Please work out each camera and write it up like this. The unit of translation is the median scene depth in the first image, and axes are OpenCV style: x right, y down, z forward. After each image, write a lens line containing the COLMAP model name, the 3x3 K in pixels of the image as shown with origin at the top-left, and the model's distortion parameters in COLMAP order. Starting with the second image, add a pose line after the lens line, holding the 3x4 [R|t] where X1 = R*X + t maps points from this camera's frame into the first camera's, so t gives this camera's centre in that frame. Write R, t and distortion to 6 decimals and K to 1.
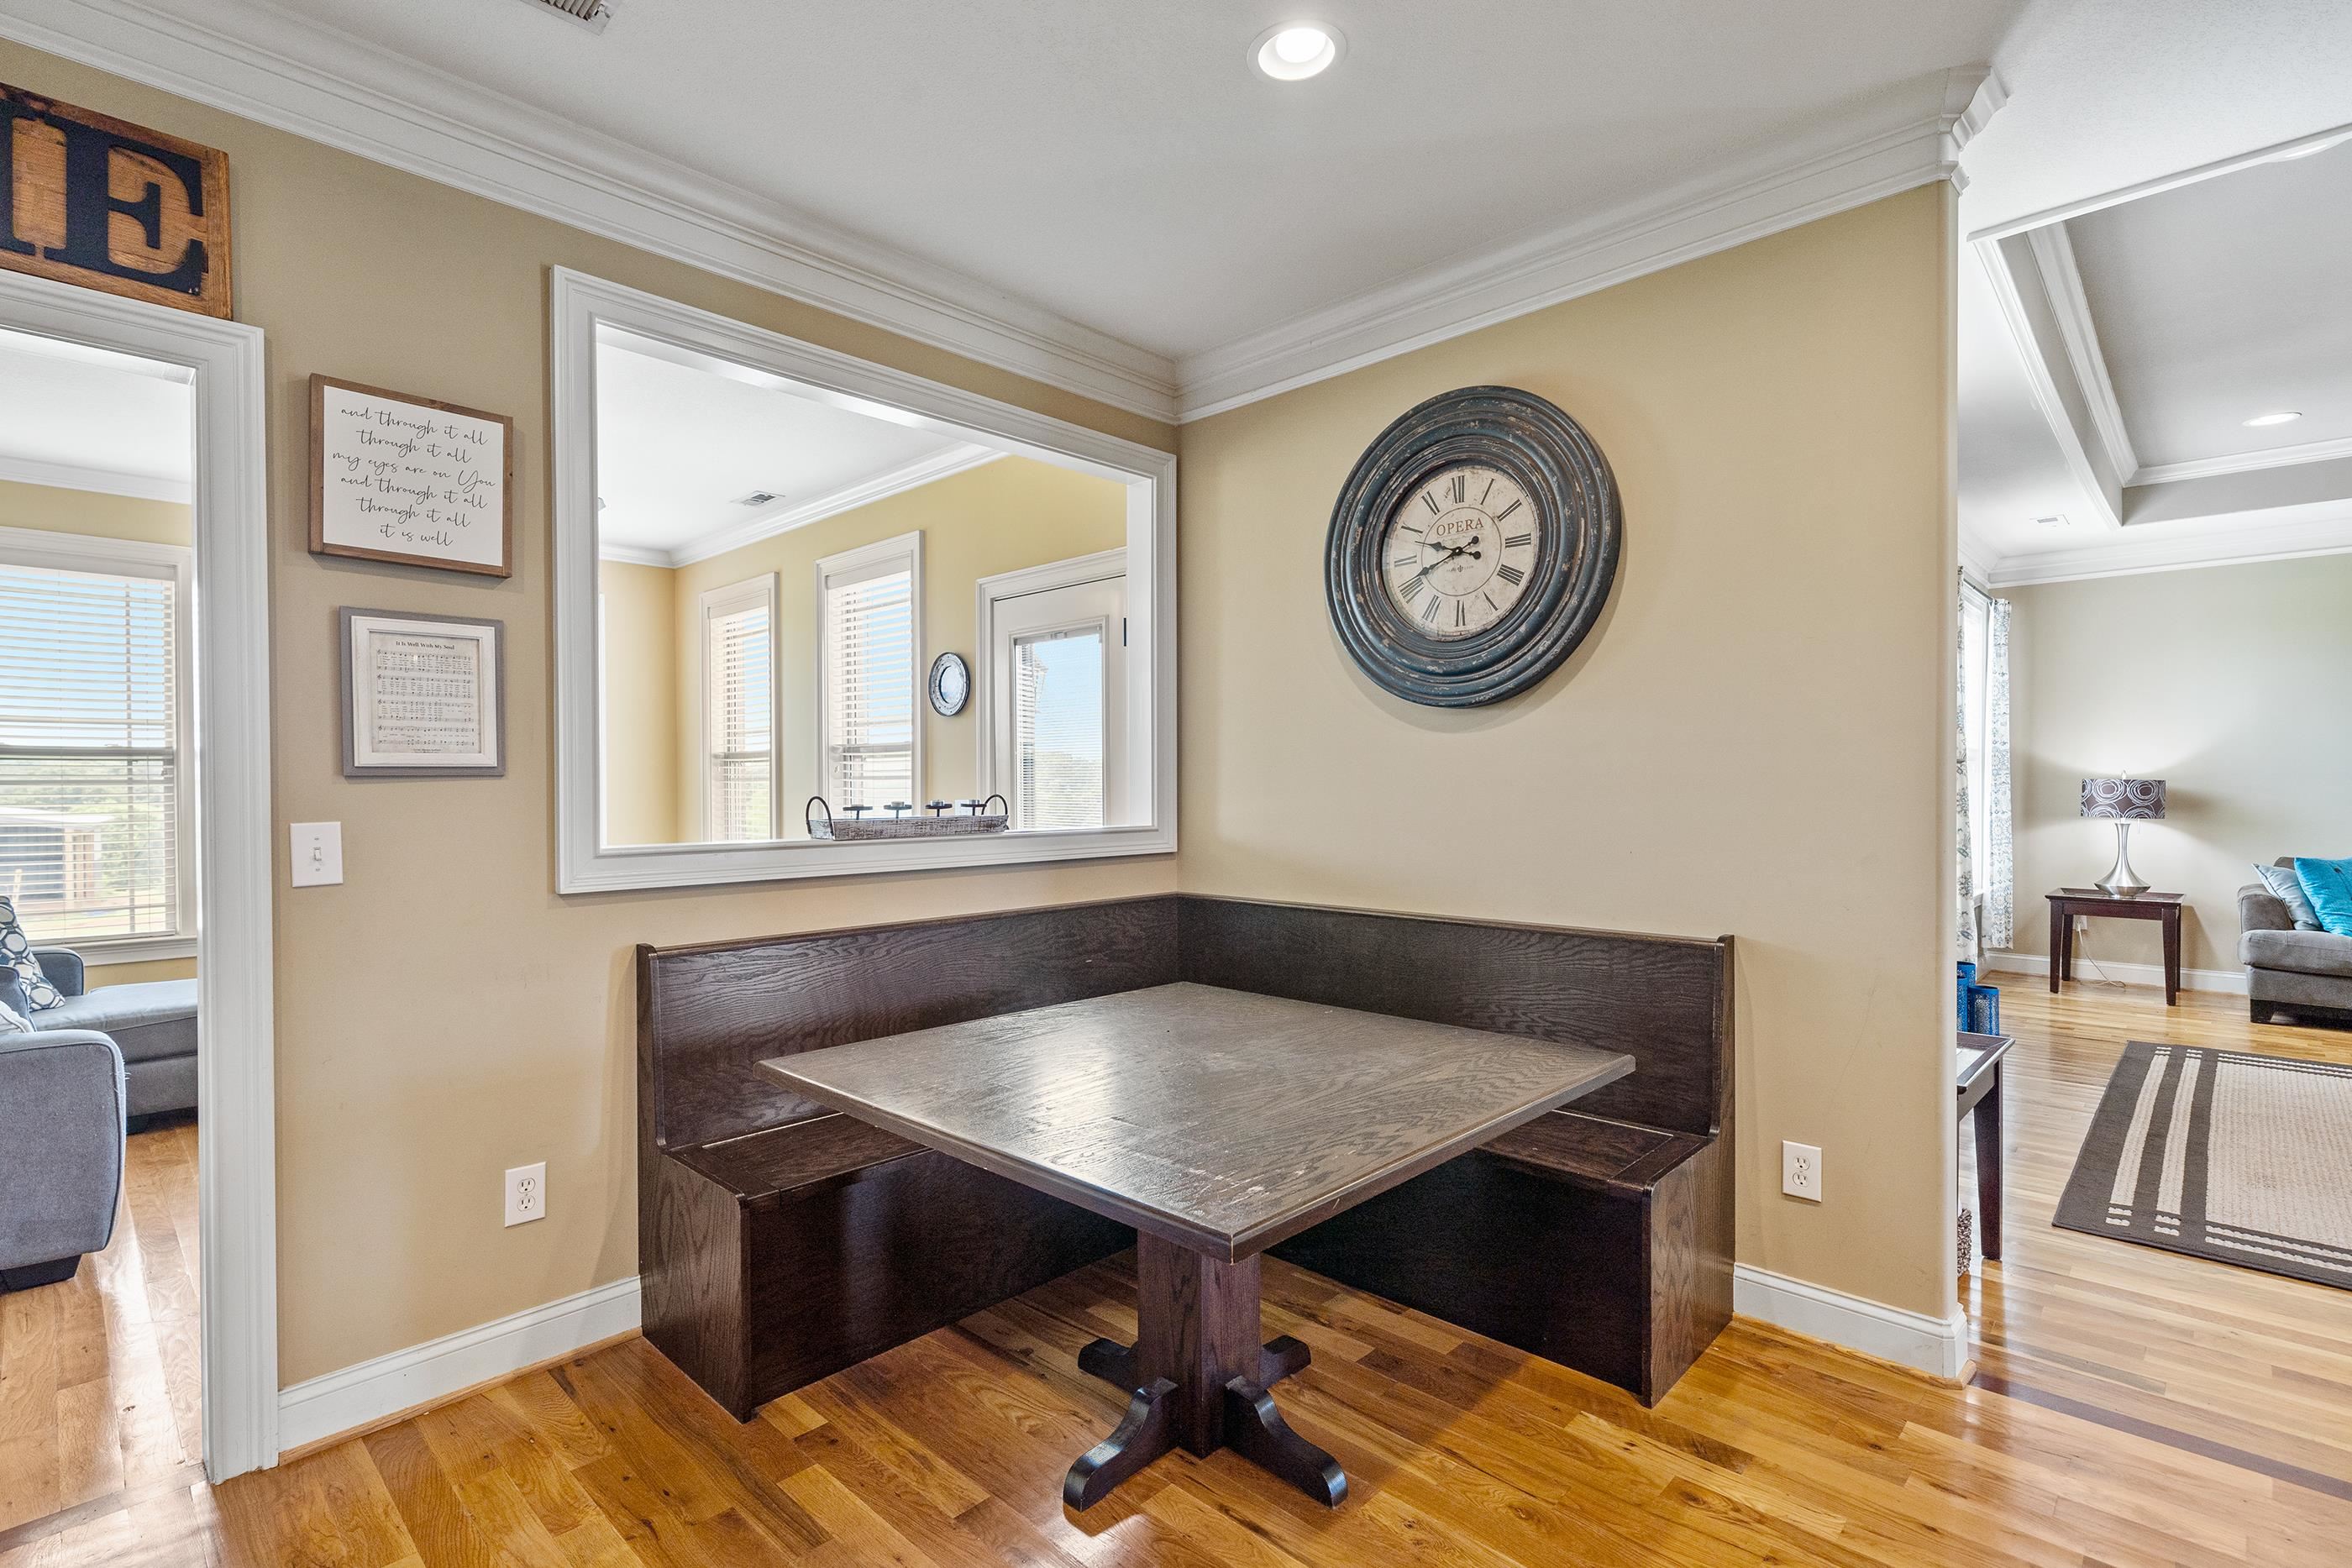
lens RADIAL K [[1092.6, 0, 1166.2], [0, 1092.6, 769.8], [0, 0, 1]] dist [0.002951, 0.000187]
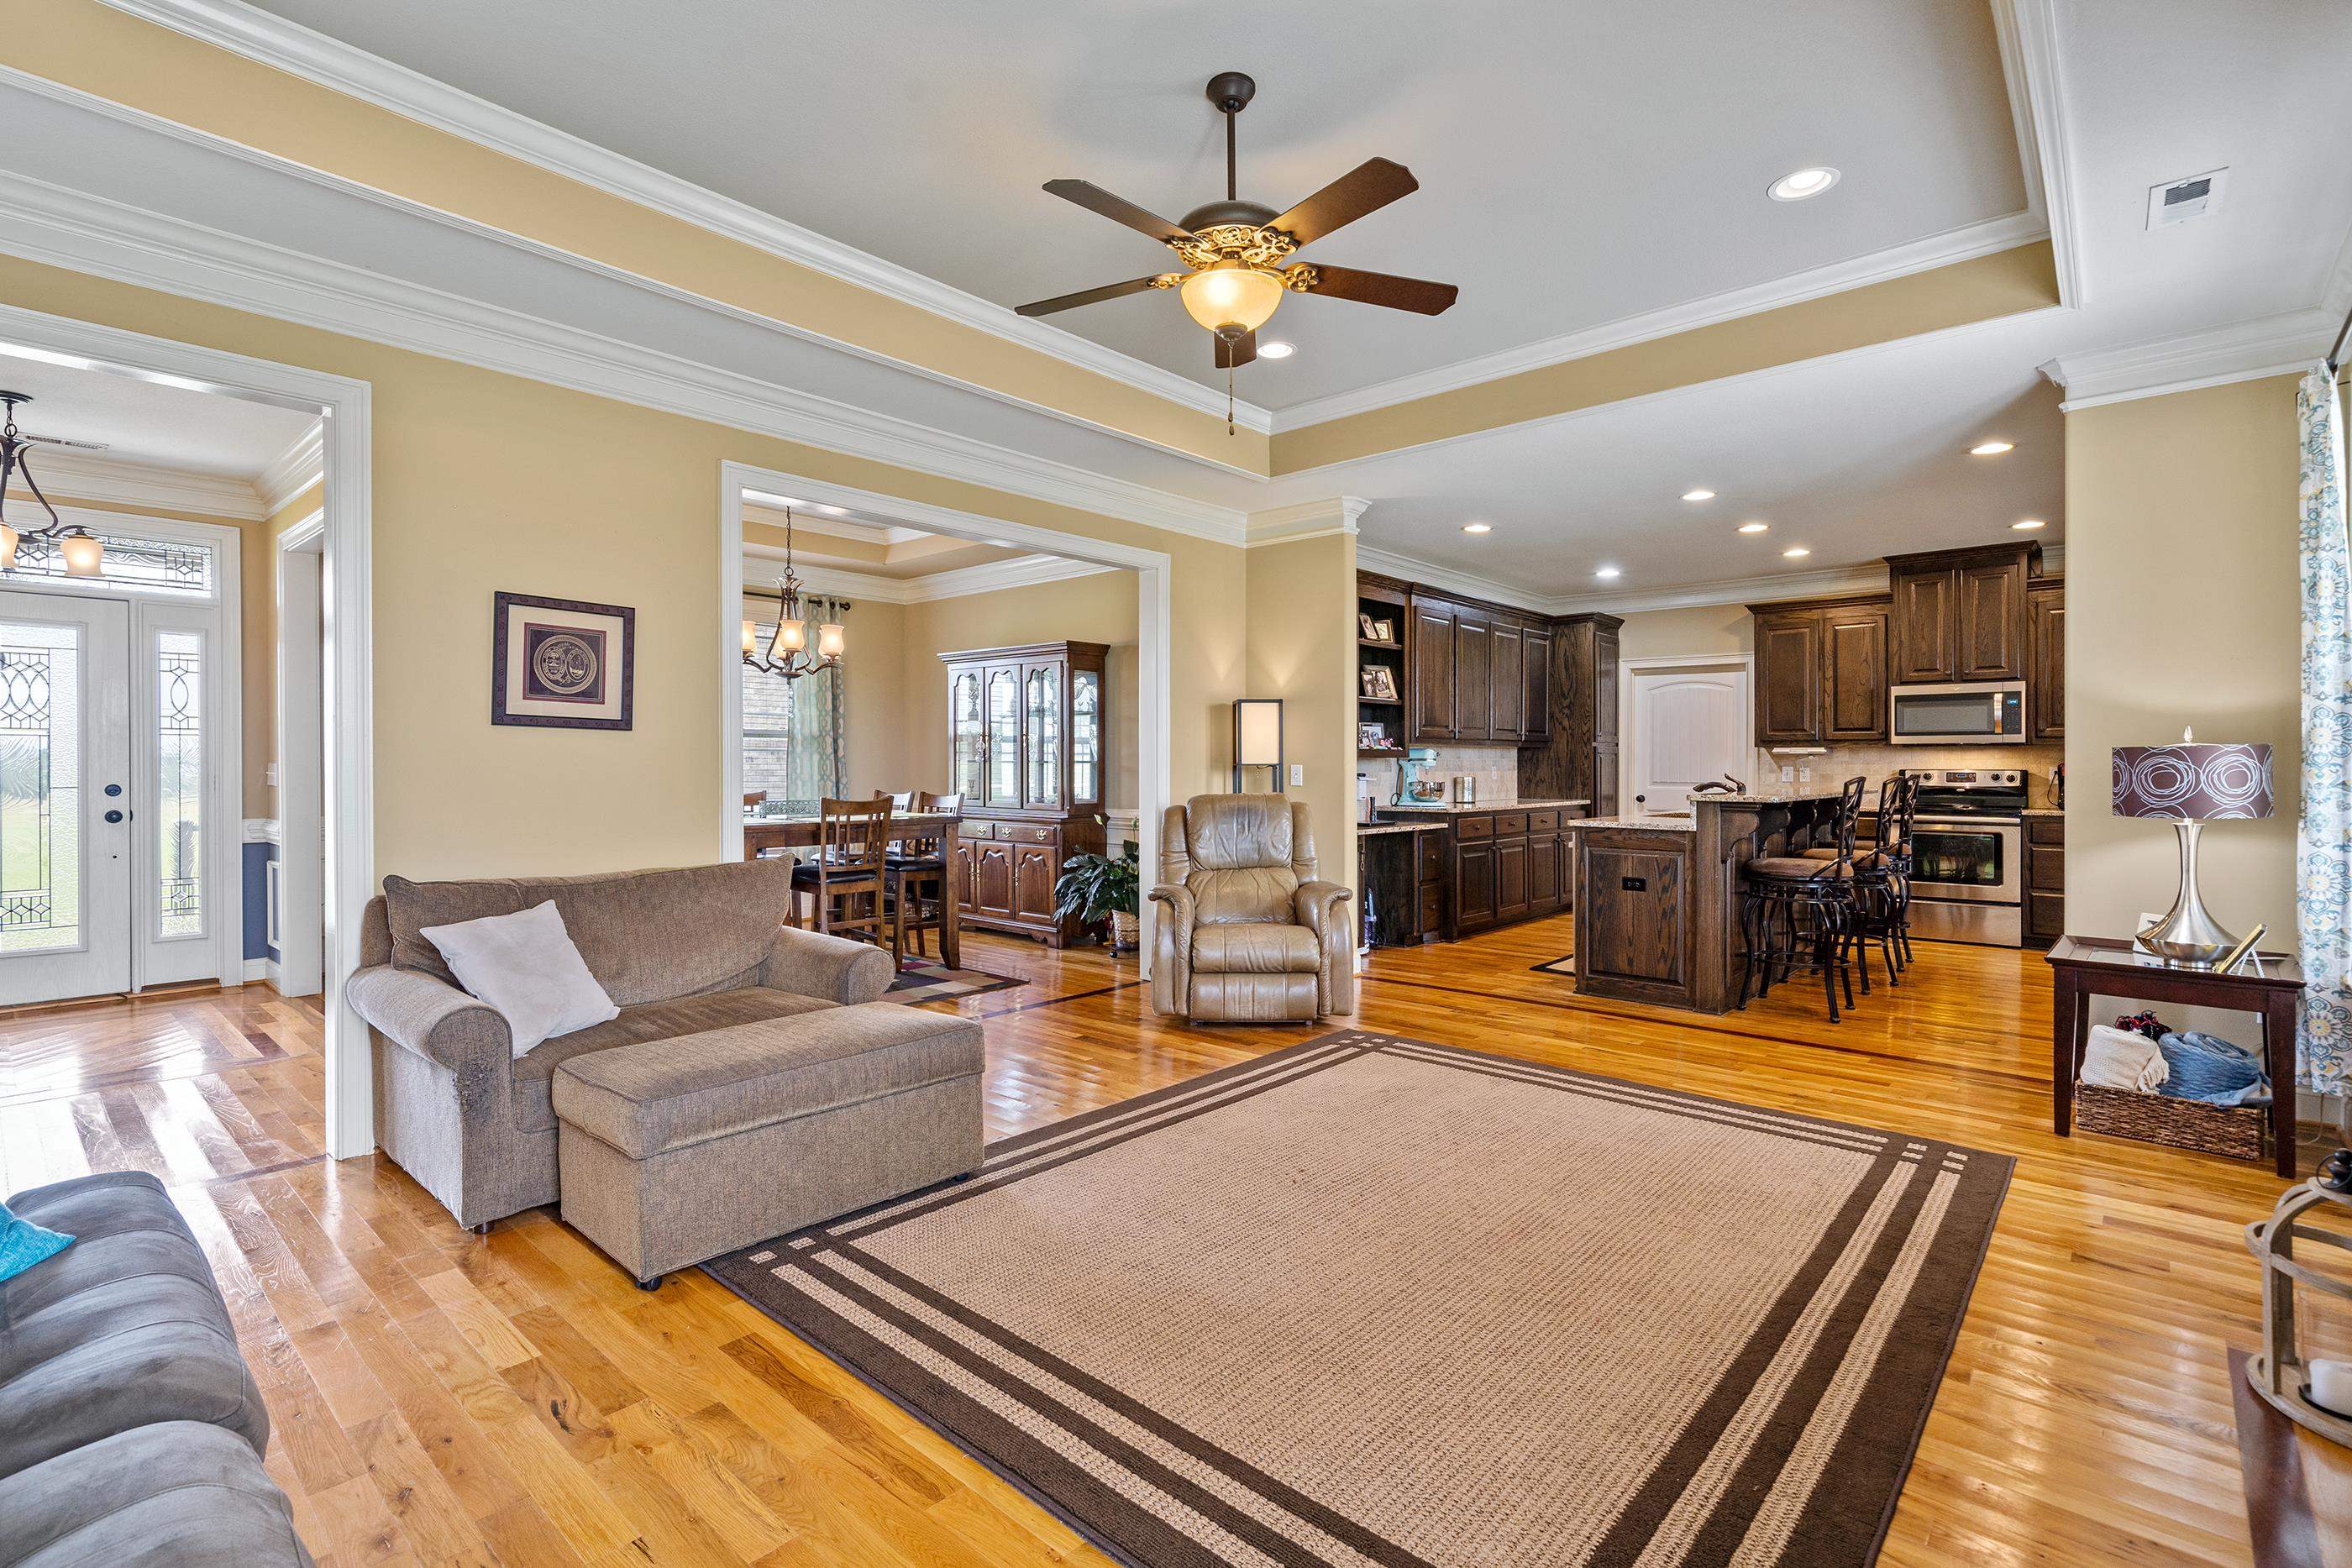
lens RADIAL K [[1092.6, 0, 1166.2], [0, 1092.6, 769.8], [0, 0, 1]] dist [0.002951, 0.000187]
pose [[-0.999270, 0.004654, -0.037929, 1.073874], [0.004917, 0.999965, -0.006835, 0.023732], [0.037895, -0.007016, -0.999257, 1.305912]]
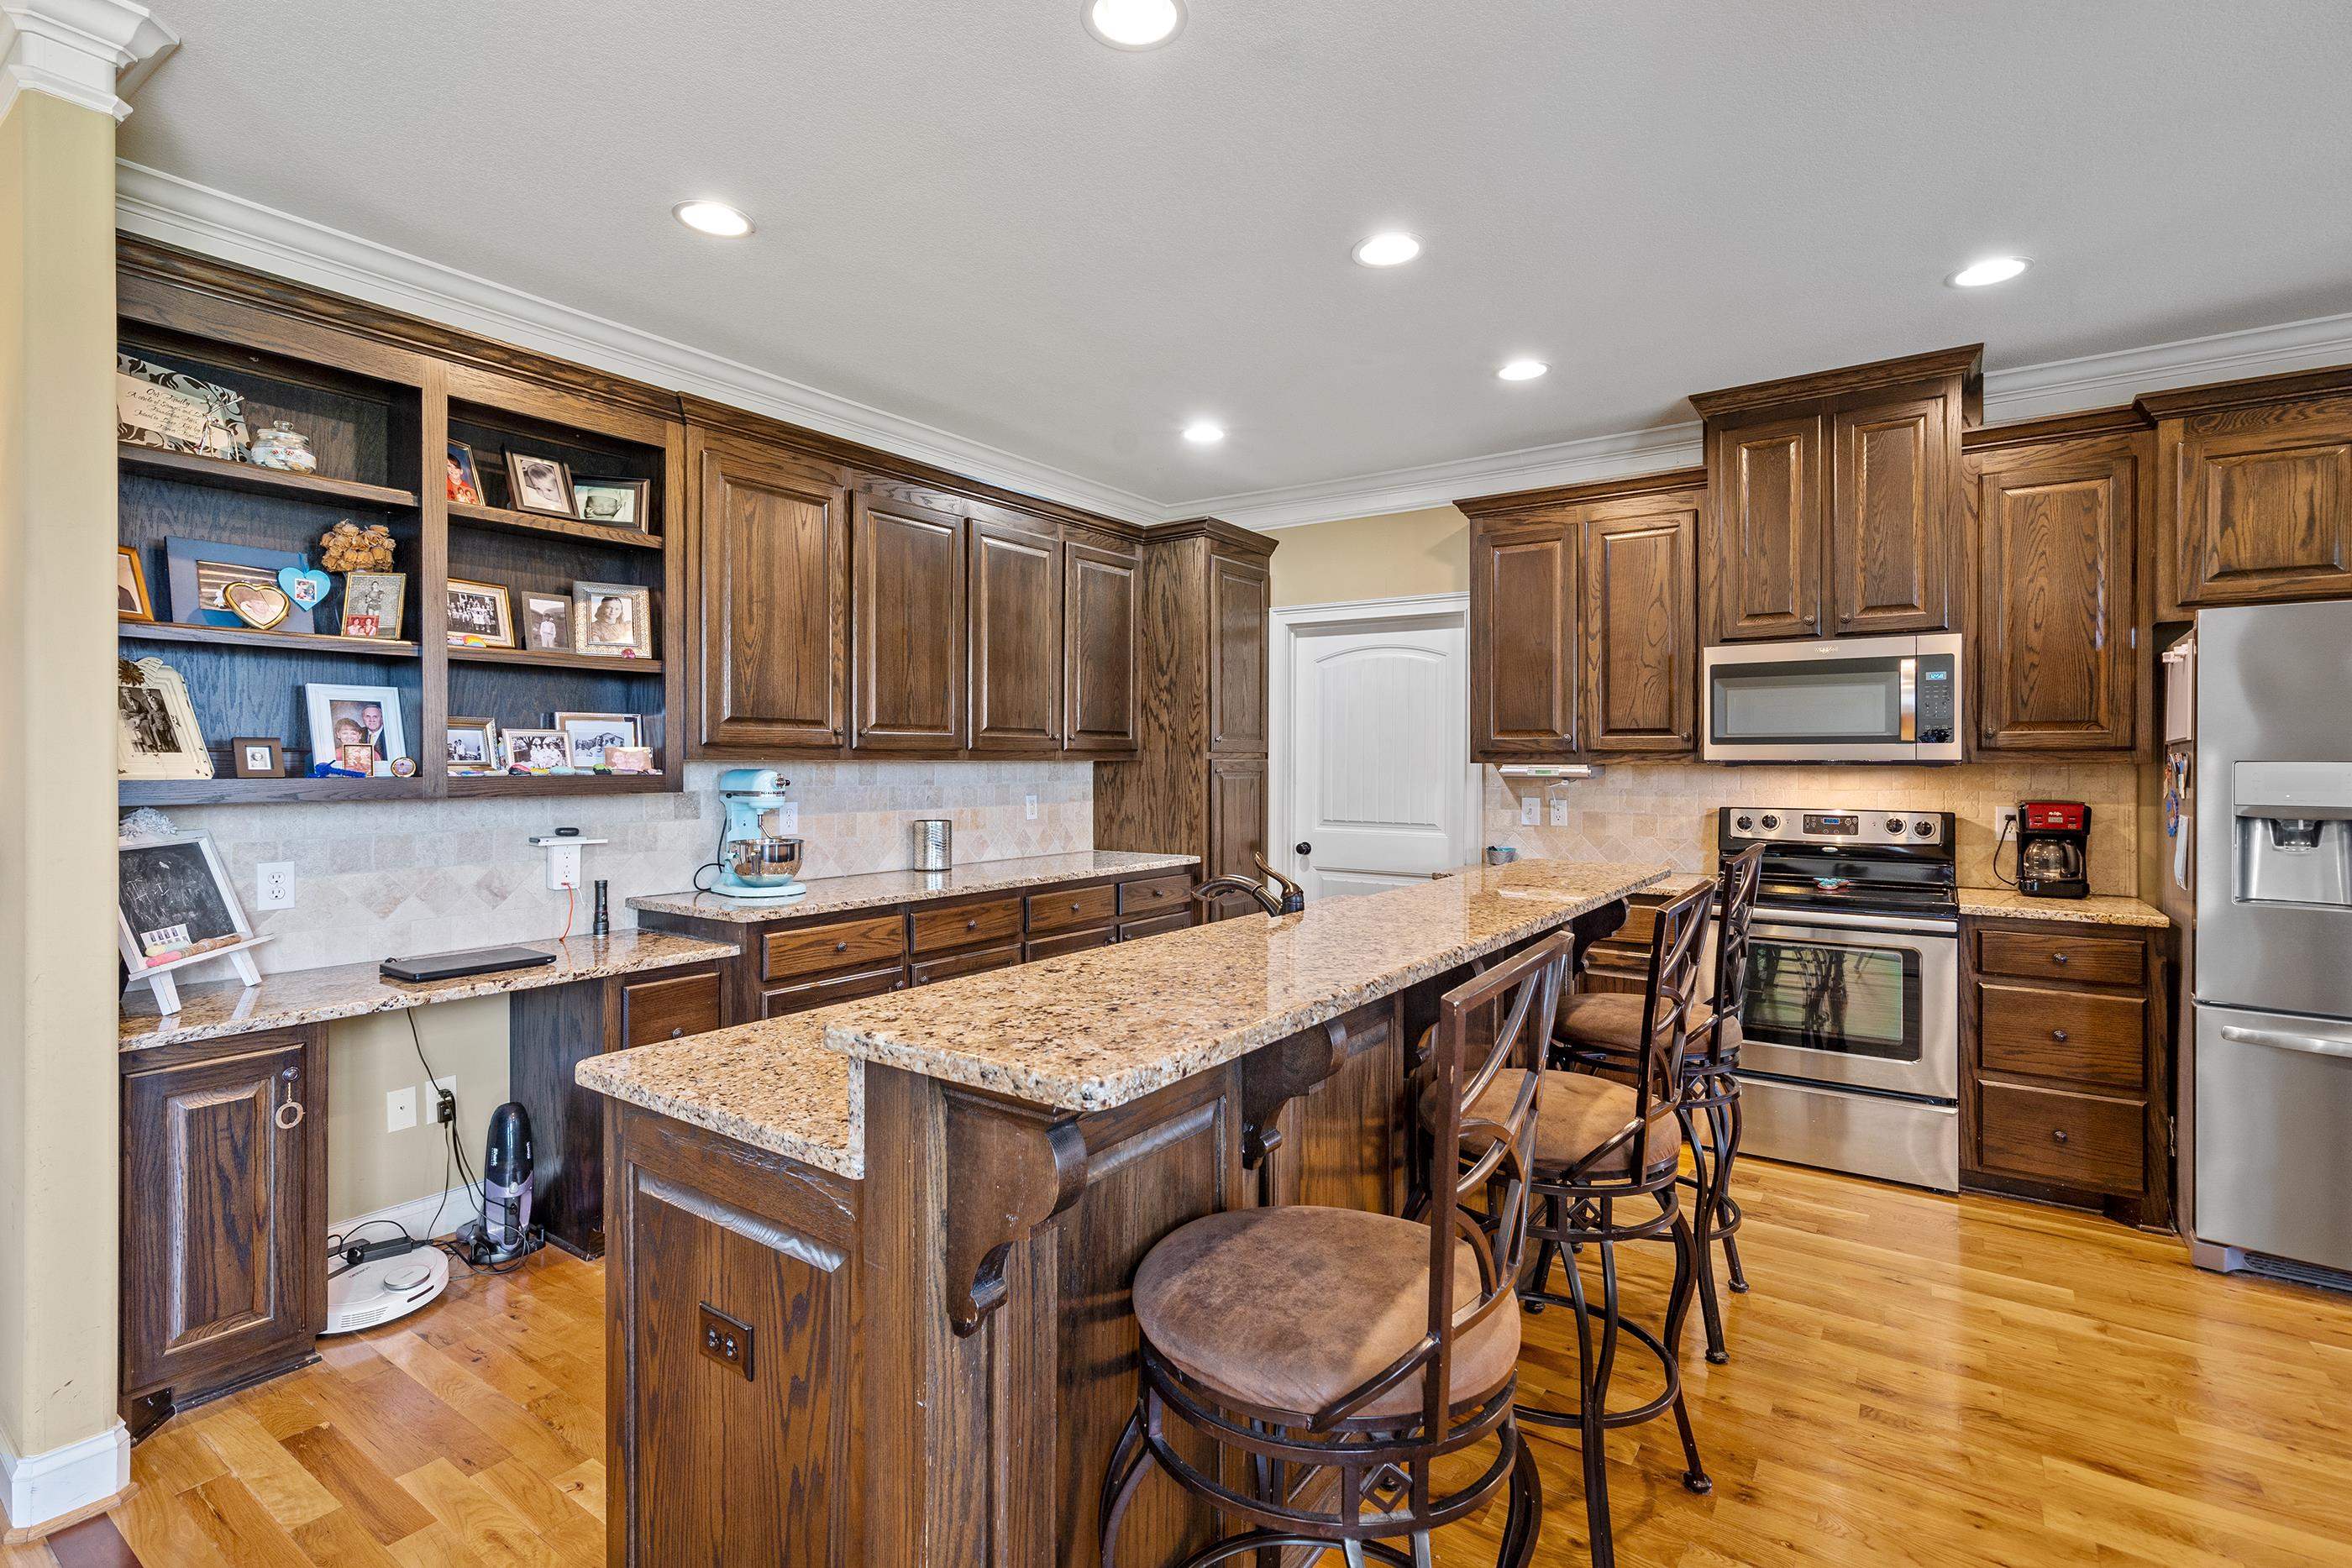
lens RADIAL K [[1100.0, 0, 1153.7], [0, 1100.0, 762.8], [0, 0, 1]] dist [0.001049, -0.000104]
pose [[-0.988973, 0.003407, -0.148057, 0.475304], [0.005105, 0.999926, -0.011086, -0.011172], [0.148008, -0.011720, -0.988917, 0.490680]]
